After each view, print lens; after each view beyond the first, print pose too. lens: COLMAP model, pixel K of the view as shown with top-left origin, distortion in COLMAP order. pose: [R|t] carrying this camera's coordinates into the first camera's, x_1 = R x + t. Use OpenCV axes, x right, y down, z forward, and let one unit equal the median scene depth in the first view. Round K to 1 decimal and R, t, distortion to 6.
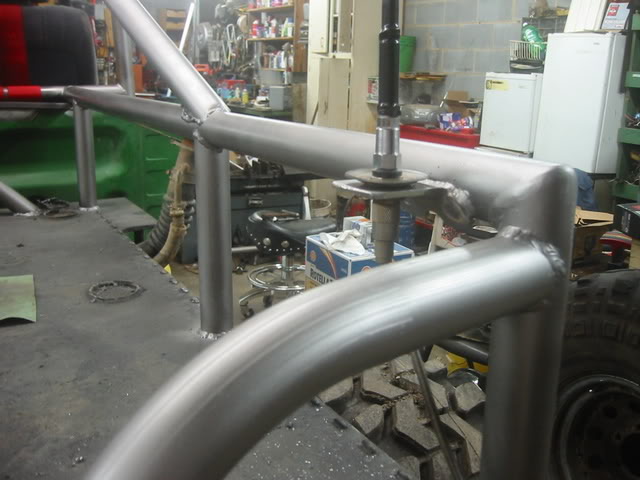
lens RADIAL K [[671.6, 0, 317.9], [0, 671.6, 238.0], [0, 0, 1]] dist [-0.114064, 0.000000]
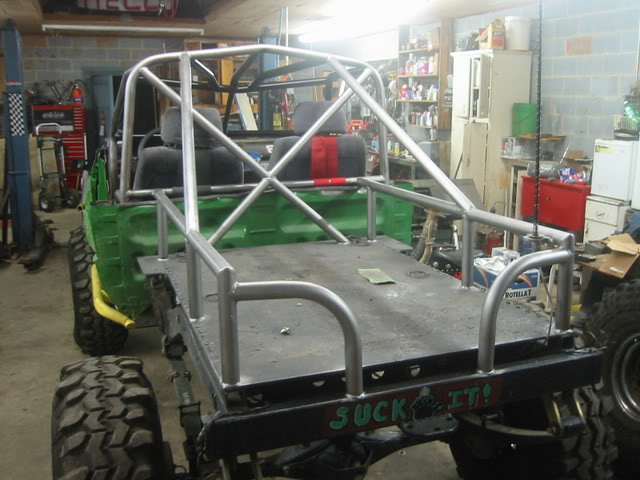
lens RADIAL K [[671.6, 0, 323.8], [0, 671.6, 244.2], [0, 0, 1]] dist [-0.114064, 0.000000]
pose [[0.985492, 0.009167, -0.169471, -0.049961], [-0.015805, 0.999158, -0.037862, 0.014707], [0.168982, 0.039991, 0.984808, -0.335219]]
